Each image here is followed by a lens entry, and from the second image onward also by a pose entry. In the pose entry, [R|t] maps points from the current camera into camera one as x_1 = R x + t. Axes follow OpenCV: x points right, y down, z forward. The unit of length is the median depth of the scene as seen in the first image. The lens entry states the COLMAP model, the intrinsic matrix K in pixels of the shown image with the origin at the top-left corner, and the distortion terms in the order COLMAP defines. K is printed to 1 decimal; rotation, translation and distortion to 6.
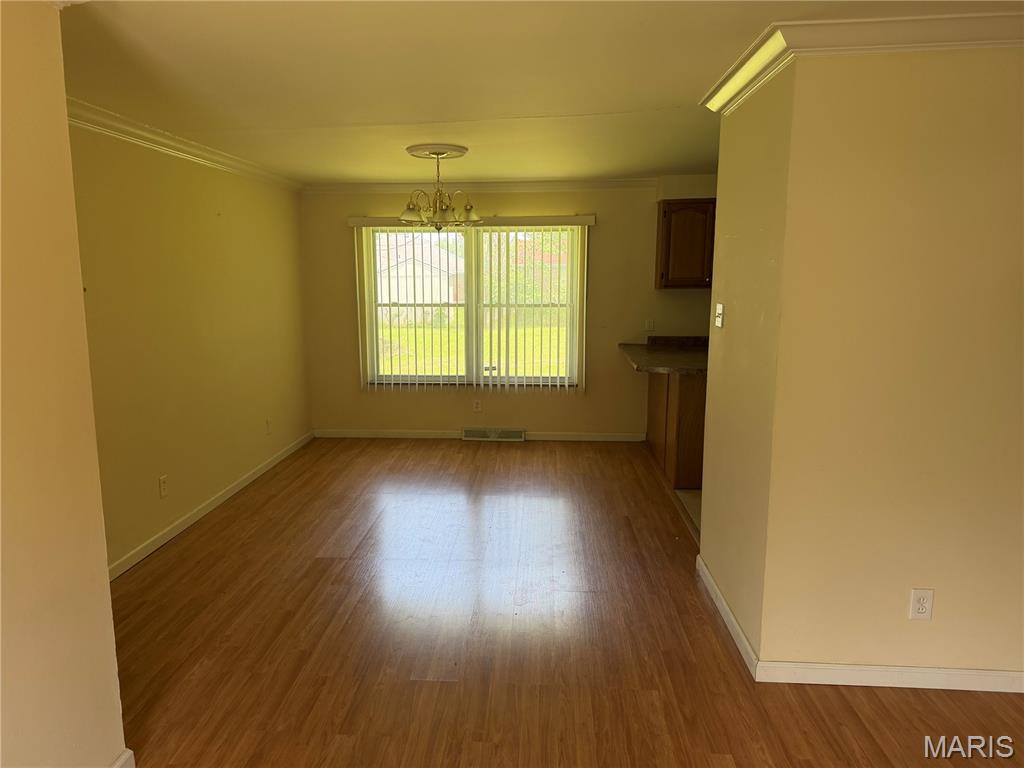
lens RADIAL K [[714.5, 0, 512.0], [0, 714.5, 384.0], [0, 0, 1]] dist [0.002929, 0.001251]
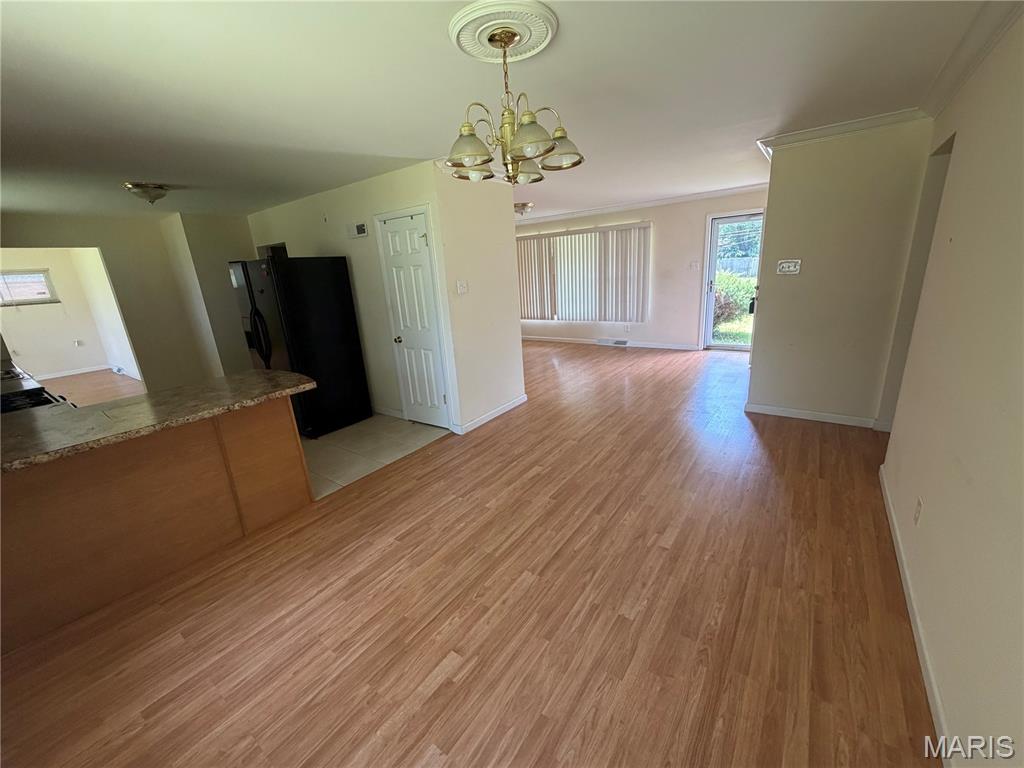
lens RADIAL K [[406.4, 0, 509.8], [0, 406.4, 386.3], [0, 0, 1]] dist [0.001729, -0.000007]
pose [[-0.827599, -0.108386, 0.550757, -0.324519], [0.148055, 0.904285, 0.400434, -0.202384], [-0.541443, 0.412941, -0.732338, 1.391877]]
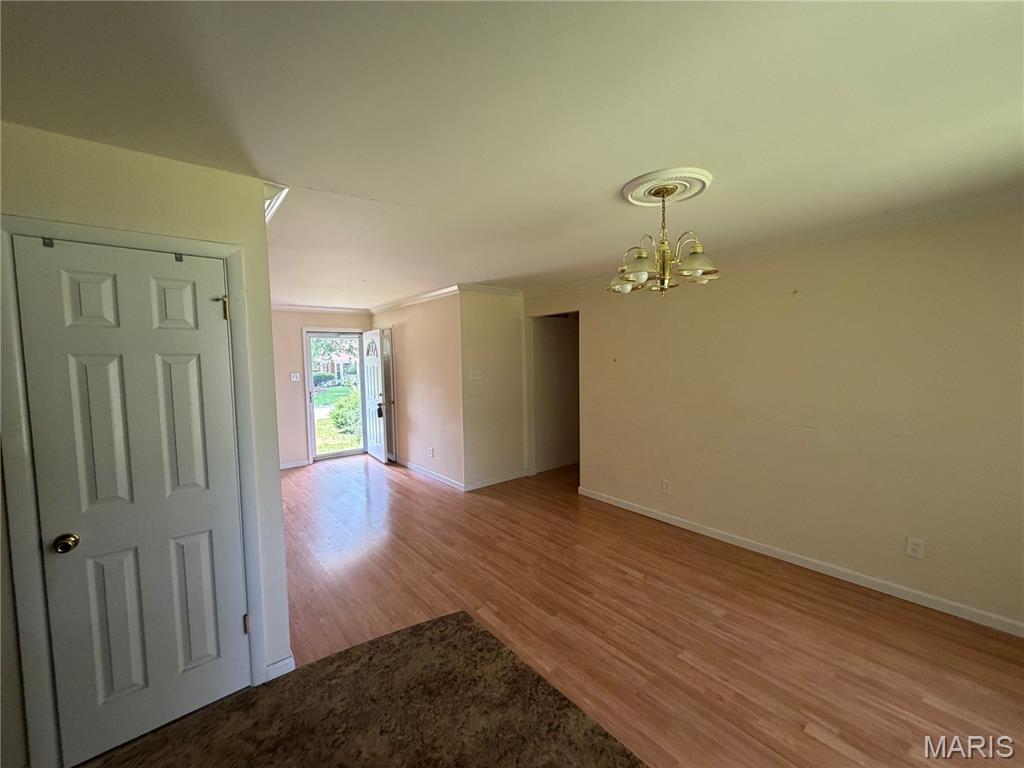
lens RADIAL K [[410.4, 0, 509.9], [0, 410.4, 384.6], [0, 0, 1]] dist [0.002617, 0.000206]
pose [[-0.746865, 0.052072, -0.662934, 0.326577], [-0.086554, 0.980836, 0.174555, -0.189289], [0.659319, 0.187748, -0.728045, 1.284413]]
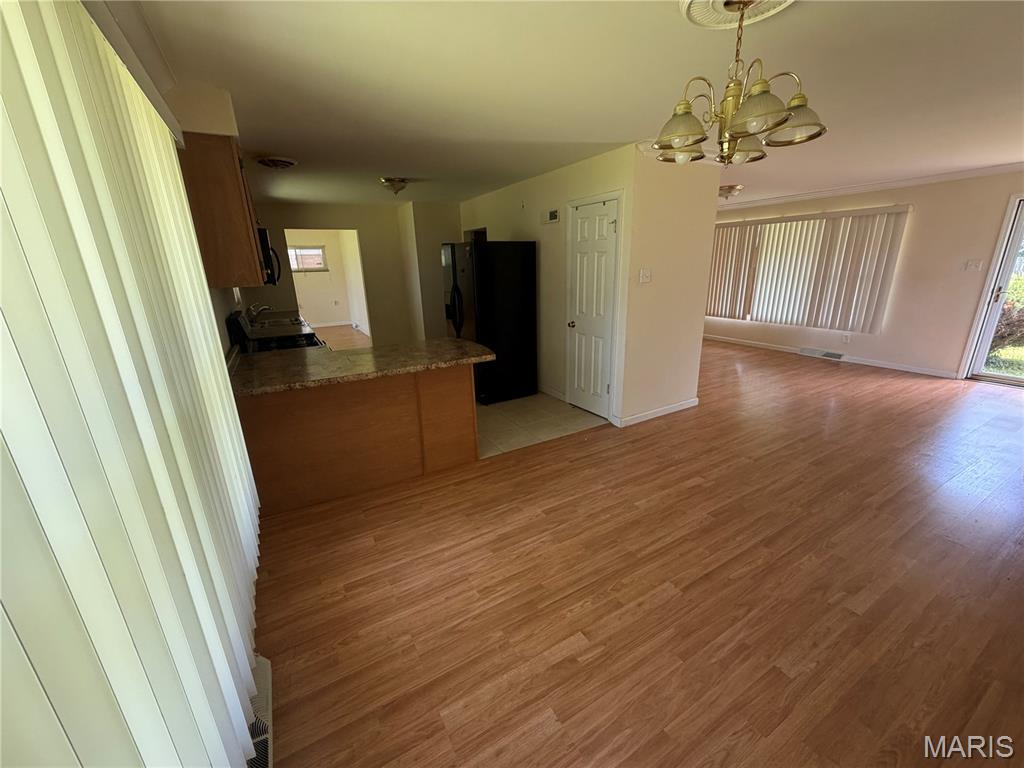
lens RADIAL K [[407.1, 0, 511.8], [0, 407.1, 386.1], [0, 0, 1]] dist [0.000503, 0.000160]
pose [[-0.533394, -0.235231, 0.812501, -0.323720], [0.154573, 0.917273, 0.367039, -0.203469], [-0.831624, 0.321367, -0.452907, 1.400301]]
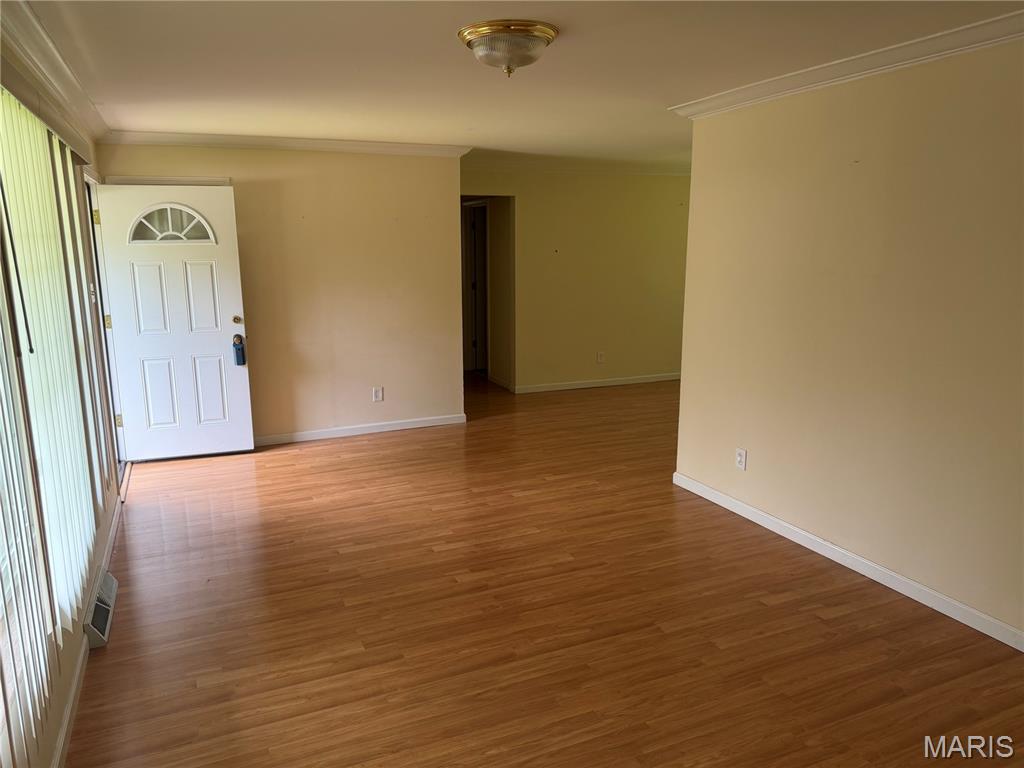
lens RADIAL K [[714.5, 0, 512.0], [0, 714.5, 384.0], [0, 0, 1]] dist [0.002929, 0.001251]
pose [[0.463920, 0.153645, -0.872451, 0.987786], [-0.125007, 0.986344, 0.107231, 0.032978], [0.877013, 0.059316, 0.476792, -0.095438]]
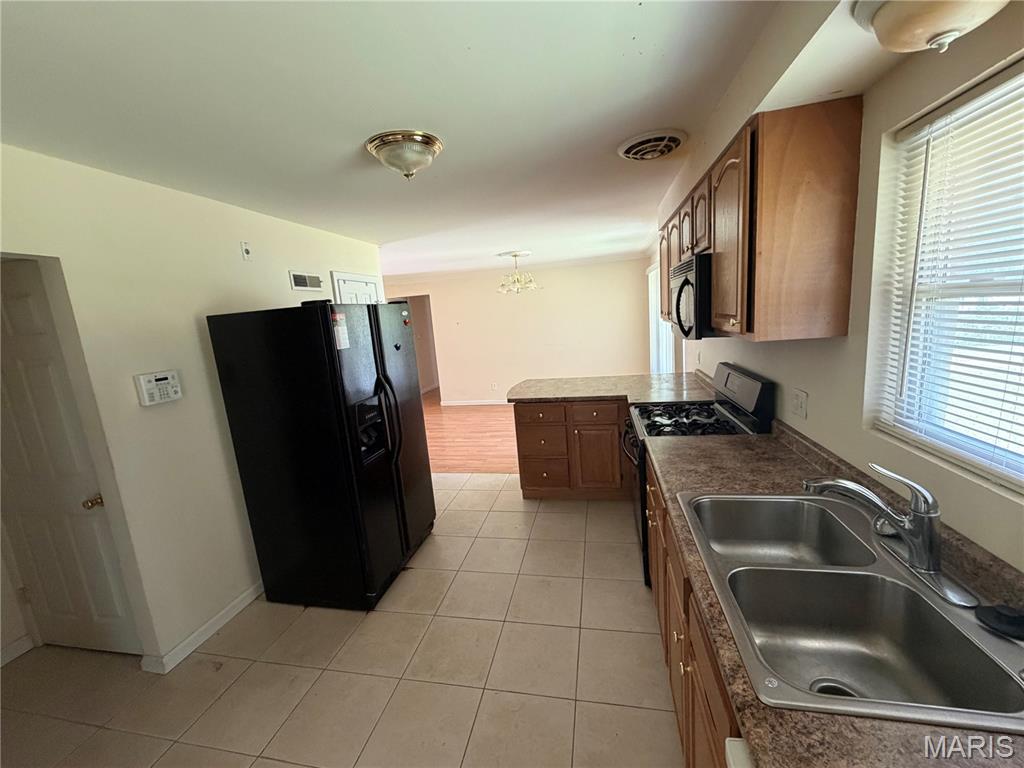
lens RADIAL K [[410.4, 0, 509.9], [0, 410.4, 384.6], [0, 0, 1]] dist [0.002617, 0.000206]
pose [[-0.164995, 0.179516, -0.969820, 1.113123], [-0.070503, 0.978635, 0.193142, -0.192492], [0.983771, 0.100243, -0.148814, 1.229587]]
